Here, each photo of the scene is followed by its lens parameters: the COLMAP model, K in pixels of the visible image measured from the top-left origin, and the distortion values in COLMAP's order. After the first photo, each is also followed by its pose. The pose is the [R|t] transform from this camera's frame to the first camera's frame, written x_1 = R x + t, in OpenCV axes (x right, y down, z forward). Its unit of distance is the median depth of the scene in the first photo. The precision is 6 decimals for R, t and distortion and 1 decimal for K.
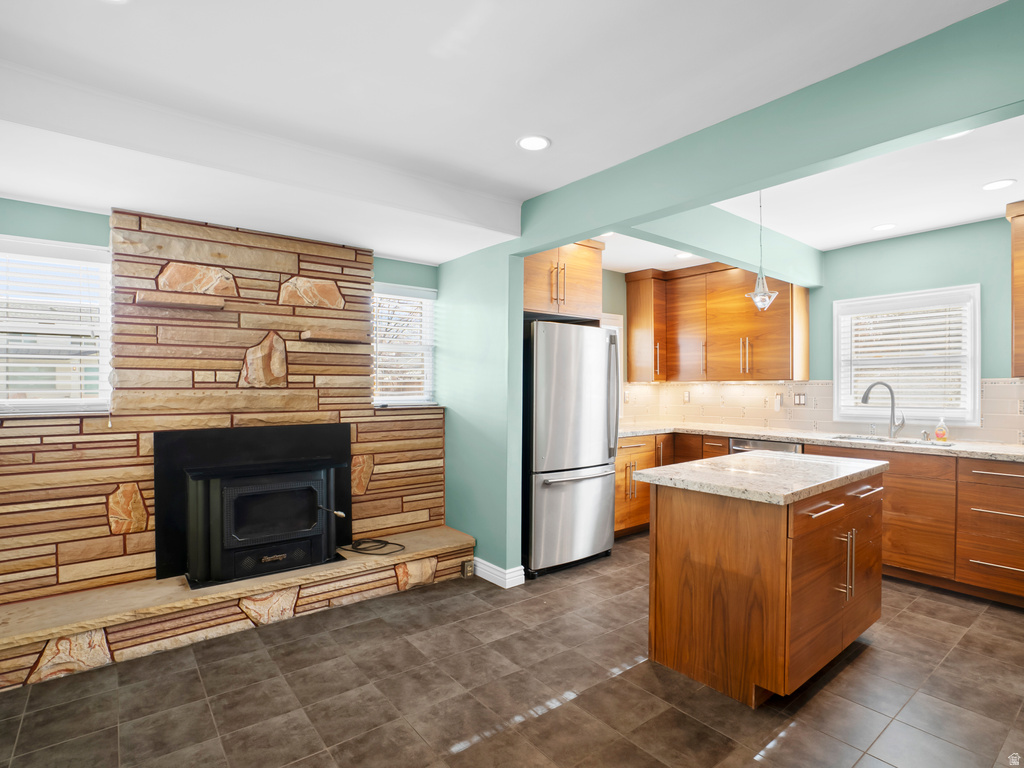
lens RADIAL K [[550.7, 0, 517.9], [0, 550.7, 384.1], [0, 0, 1]] dist [-0.062369, 0.025894]
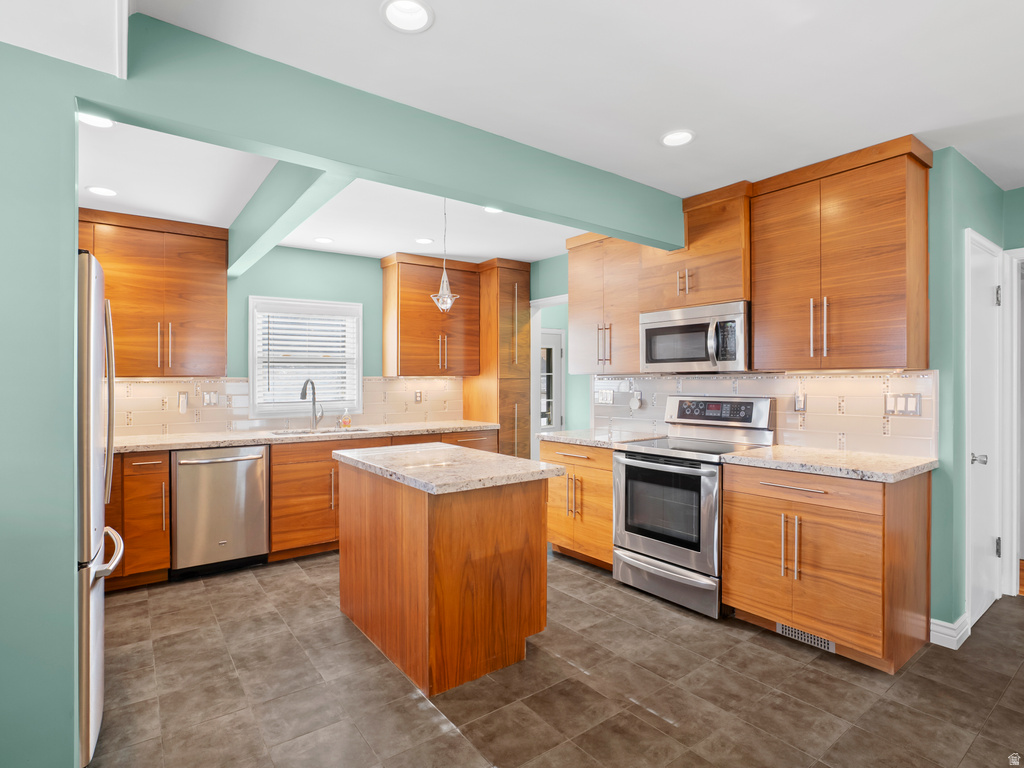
lens RADIAL K [[543.9, 0, 502.2], [0, 543.9, 379.0], [0, 0, 1]] dist [-0.055798, 0.024911]
pose [[0.001721, 0.000942, 0.999998, -0.650223], [0.002590, 0.999996, -0.000946, -0.002625], [-0.999995, 0.002592, 0.001719, 0.934967]]
